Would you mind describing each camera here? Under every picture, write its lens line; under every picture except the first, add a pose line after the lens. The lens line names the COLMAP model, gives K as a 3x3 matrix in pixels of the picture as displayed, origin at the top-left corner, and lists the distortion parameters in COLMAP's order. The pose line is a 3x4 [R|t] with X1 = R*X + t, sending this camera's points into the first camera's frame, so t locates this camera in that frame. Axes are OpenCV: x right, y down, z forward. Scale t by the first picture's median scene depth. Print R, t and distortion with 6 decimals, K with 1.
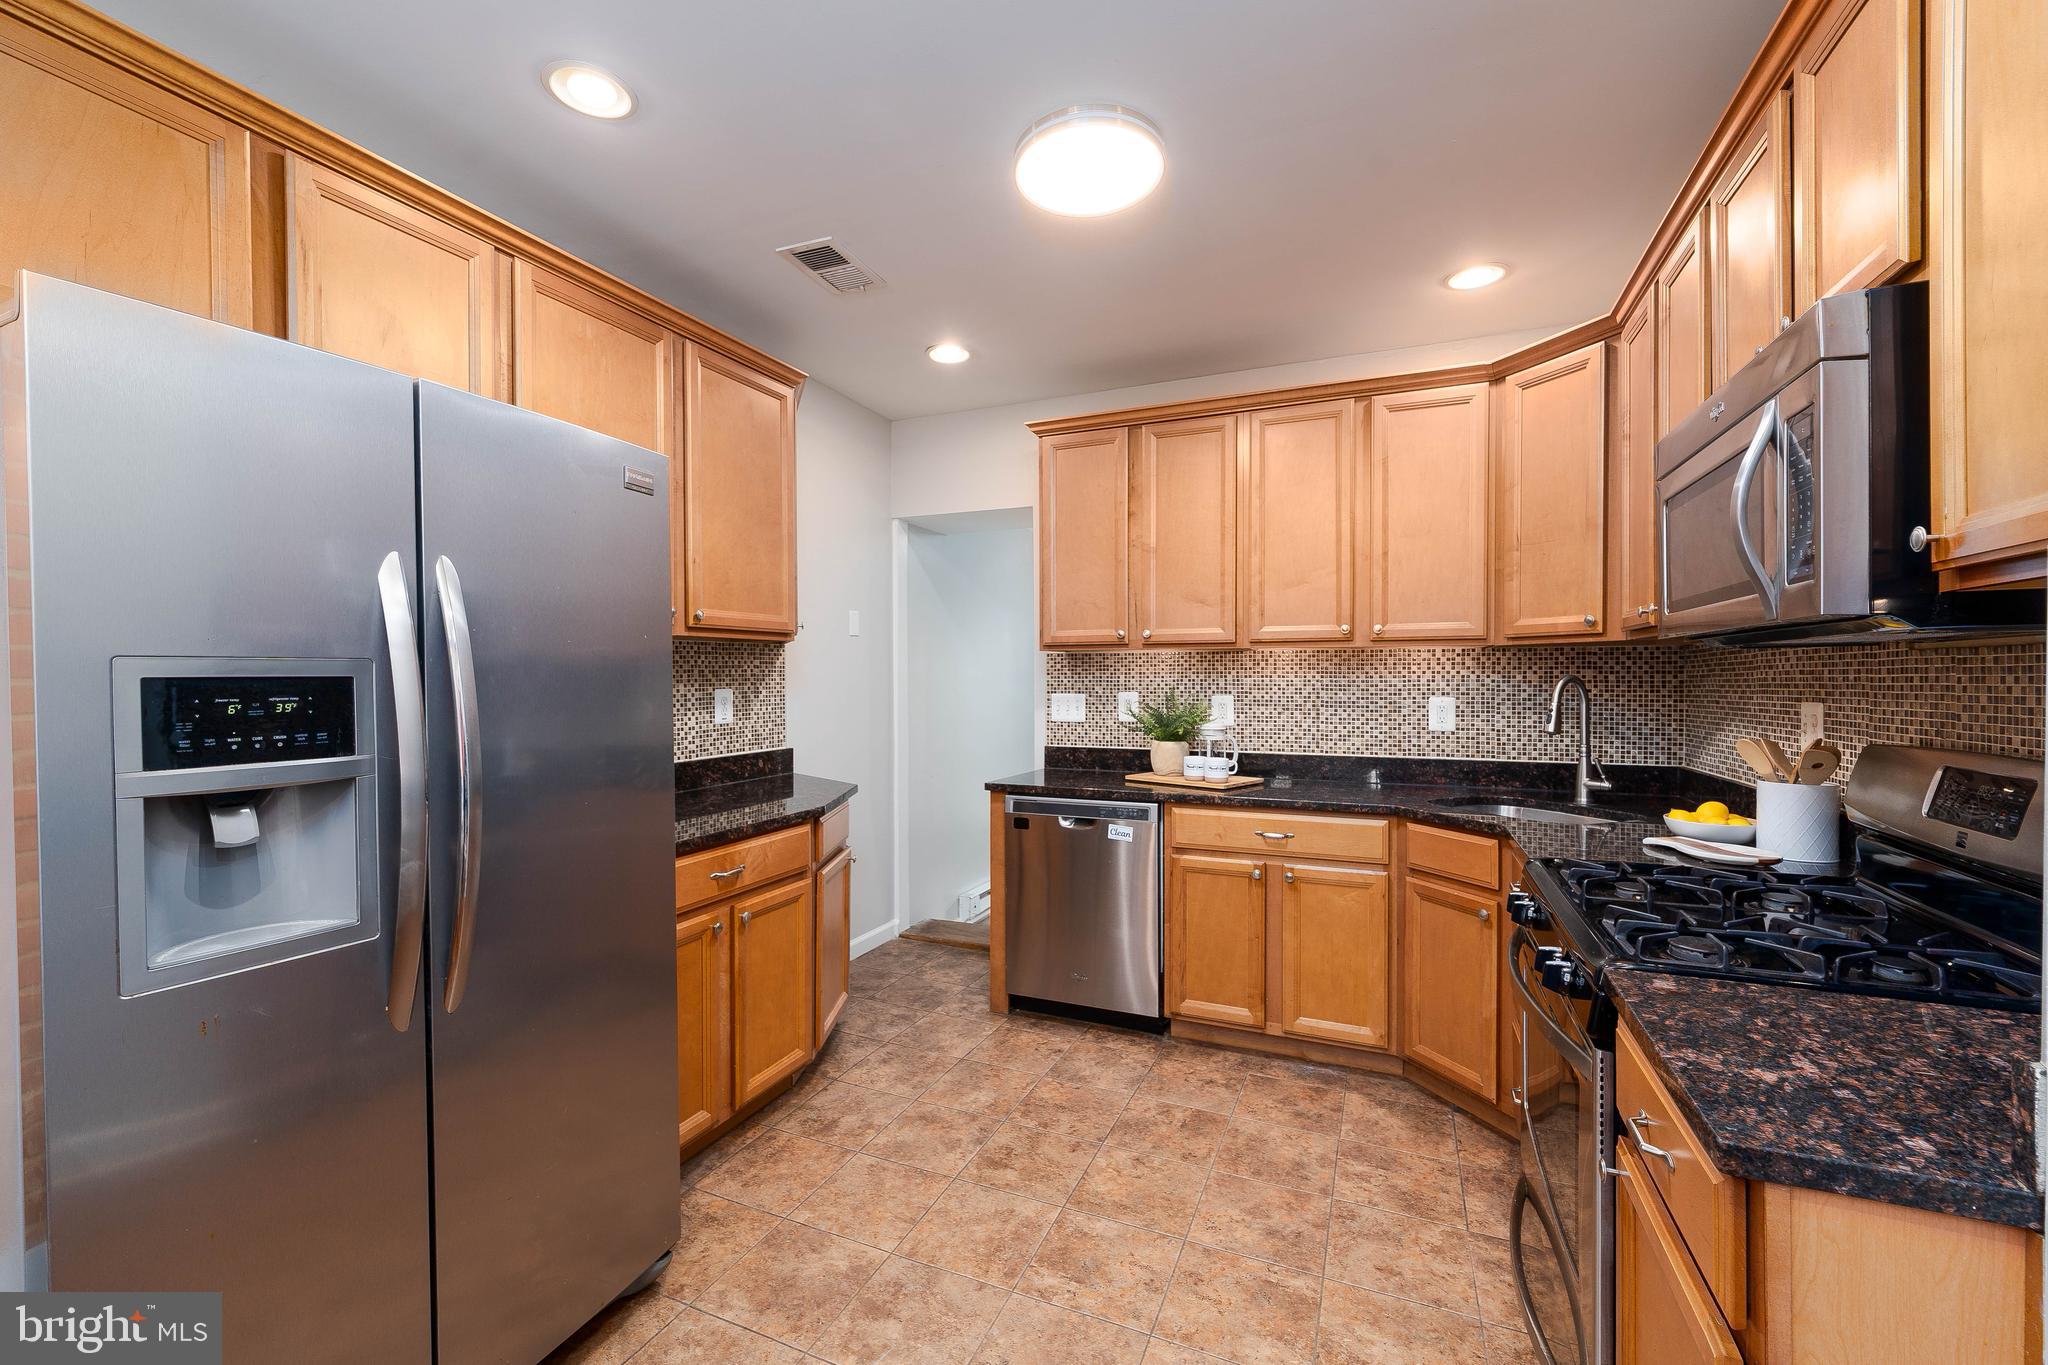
lens RADIAL K [[834.2, 0, 1023.5], [0, 834.2, 688.4], [0, 0, 1]] dist [0.000622, -0.000352]
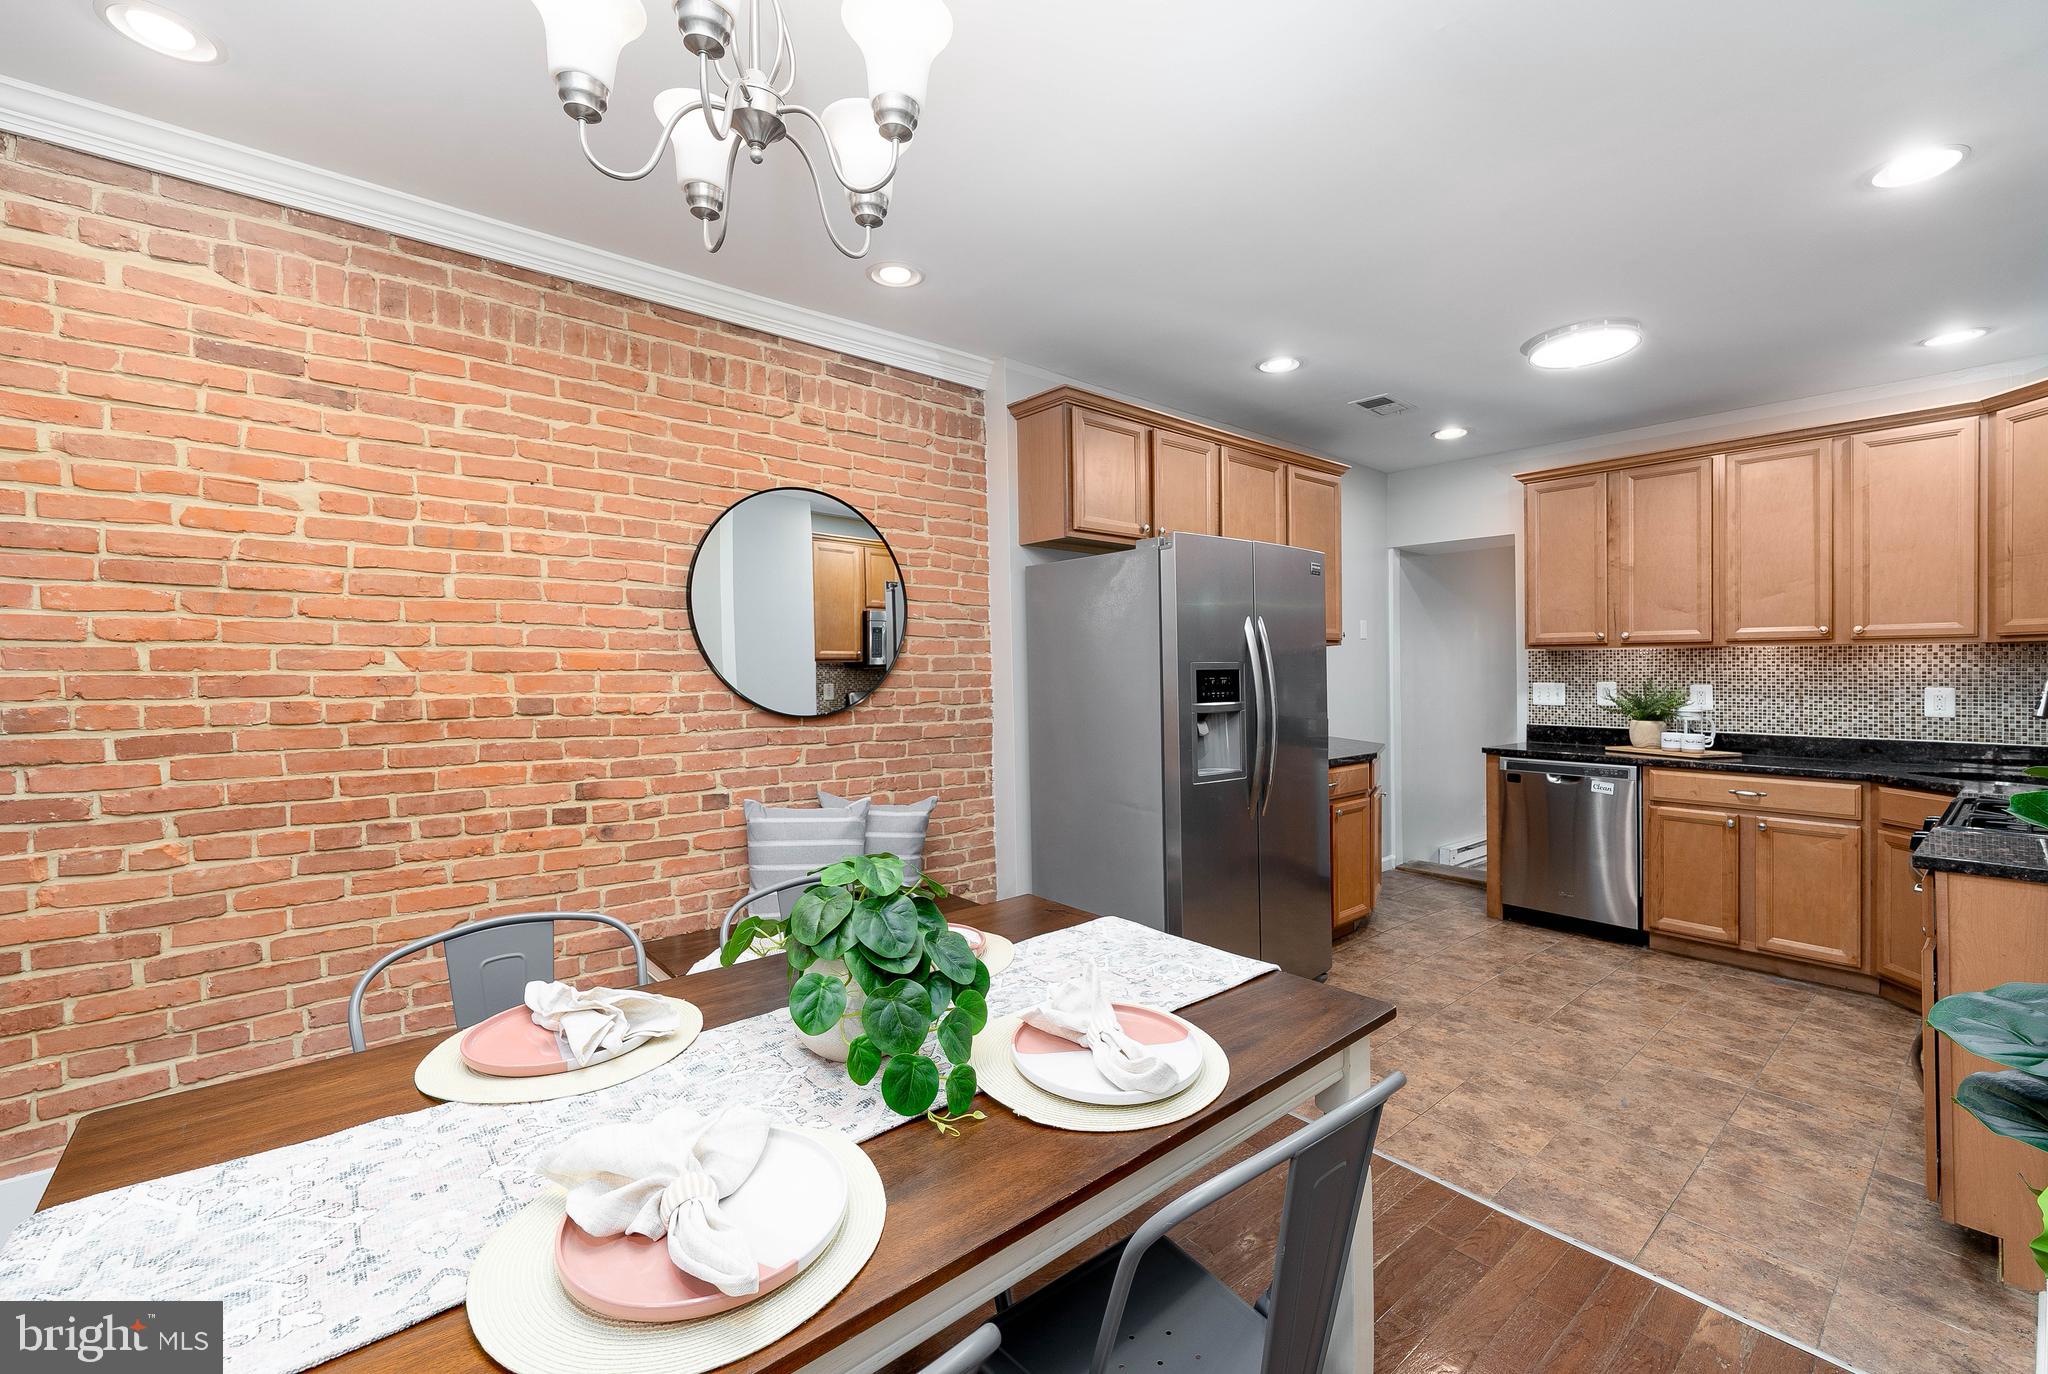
lens RADIAL K [[851.8, 0, 1032.6], [0, 851.8, 668.8], [0, 0, 1]] dist [0.001251, -0.000821]
pose [[0.899796, -0.000130, -0.436311, -0.110062], [-0.005869, 0.999906, -0.012402, 0.007539], [0.436271, 0.013720, 0.899711, -0.628363]]
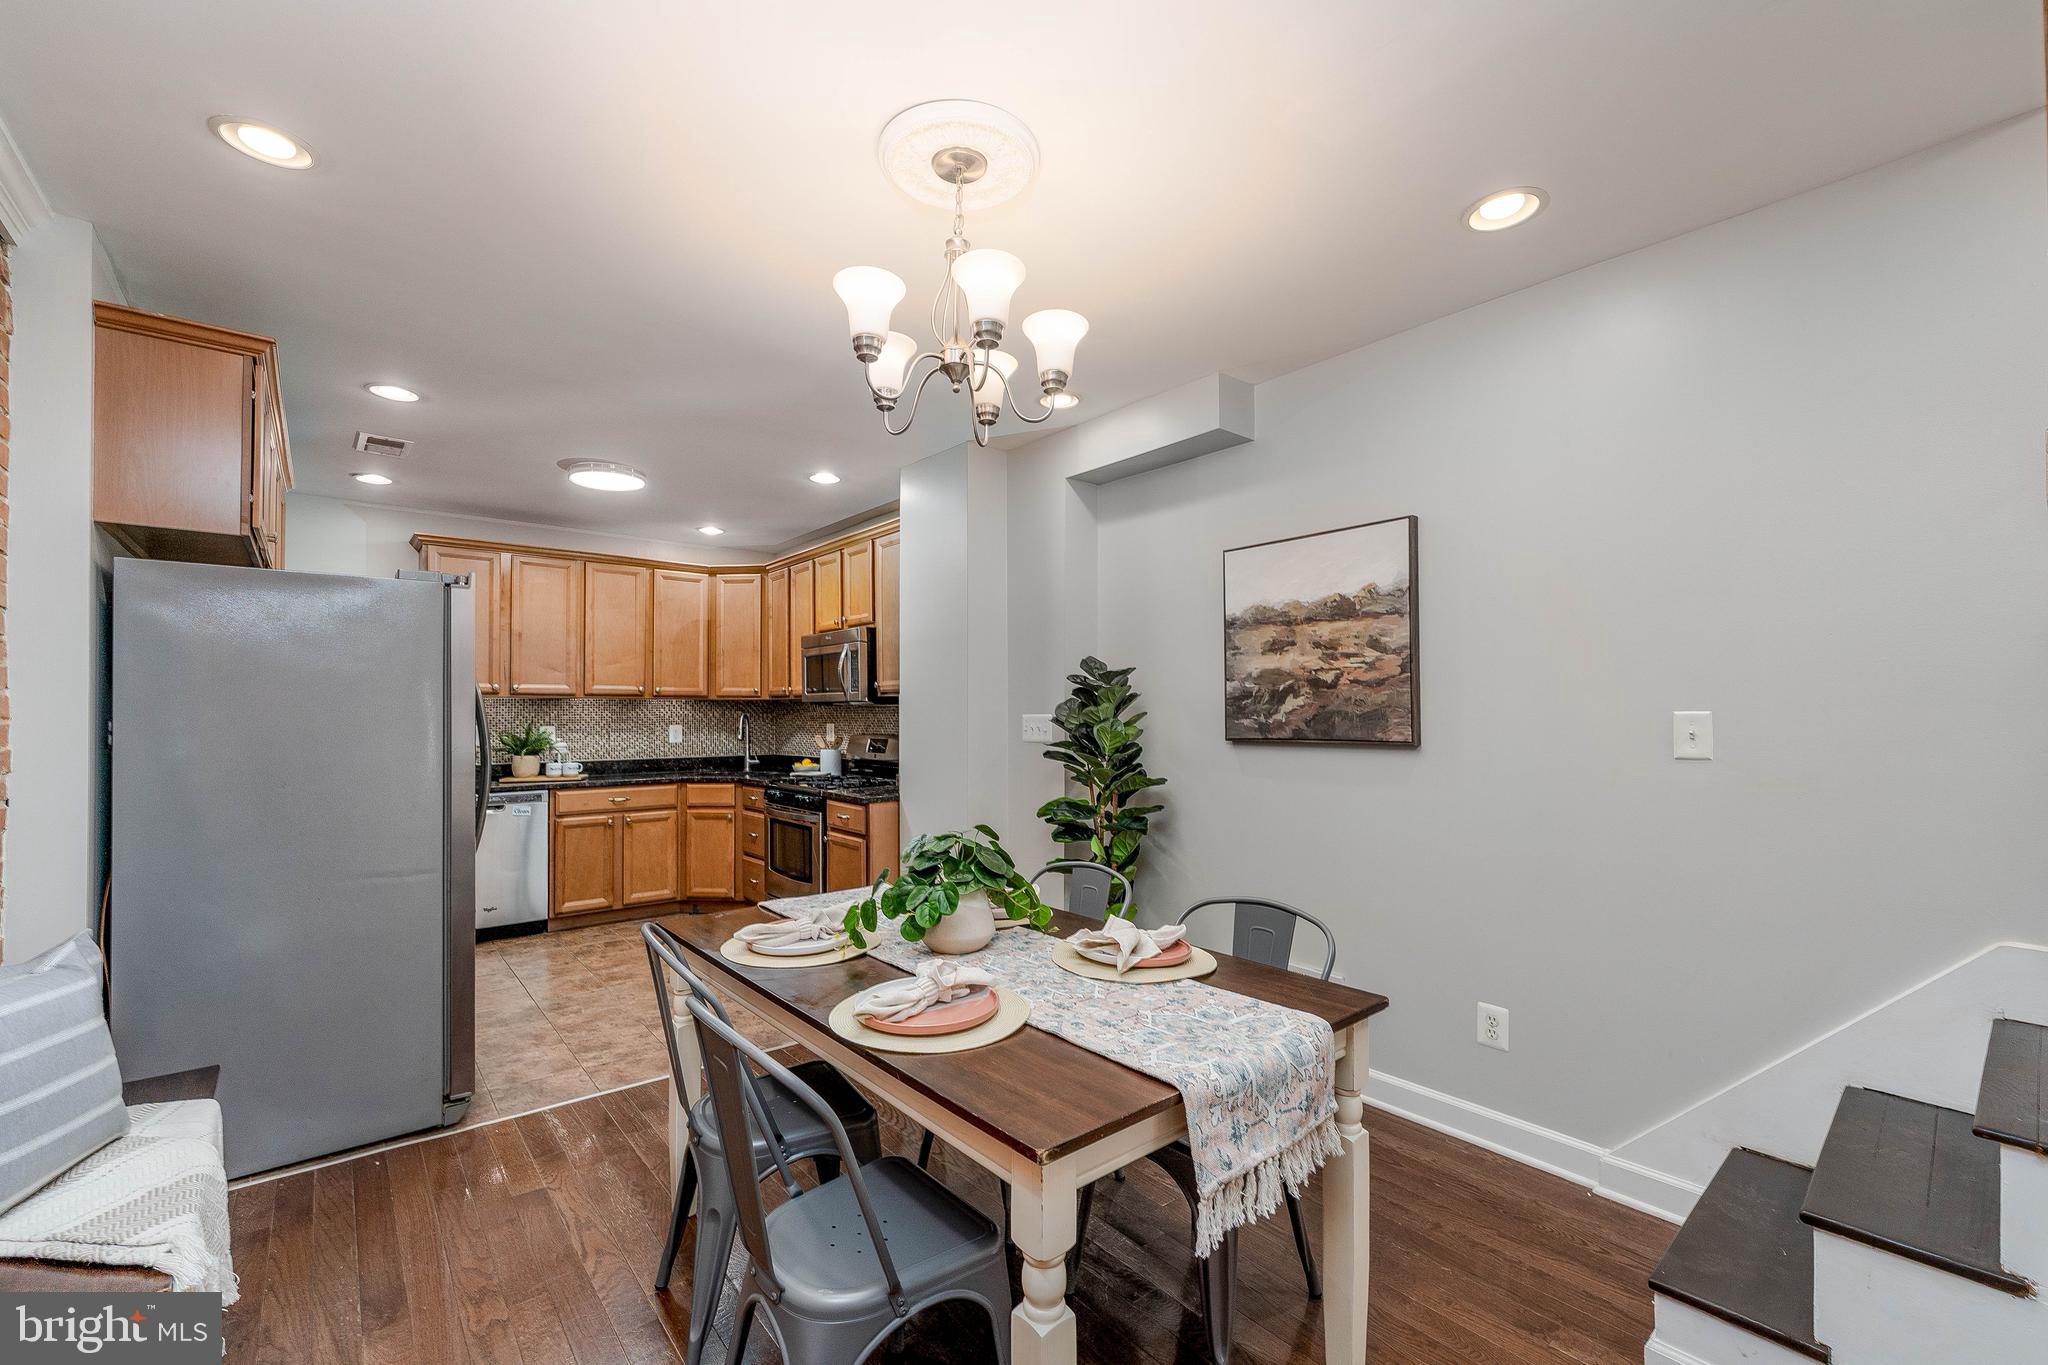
lens RADIAL K [[834.2, 0, 1023.5], [0, 834.2, 688.4], [0, 0, 1]] dist [0.000622, -0.000352]
pose [[0.449345, 0.027887, 0.892923, -0.926916], [0.012115, 0.999231, -0.037304, 0.007534], [-0.893276, 0.027580, 0.448662, -0.623708]]
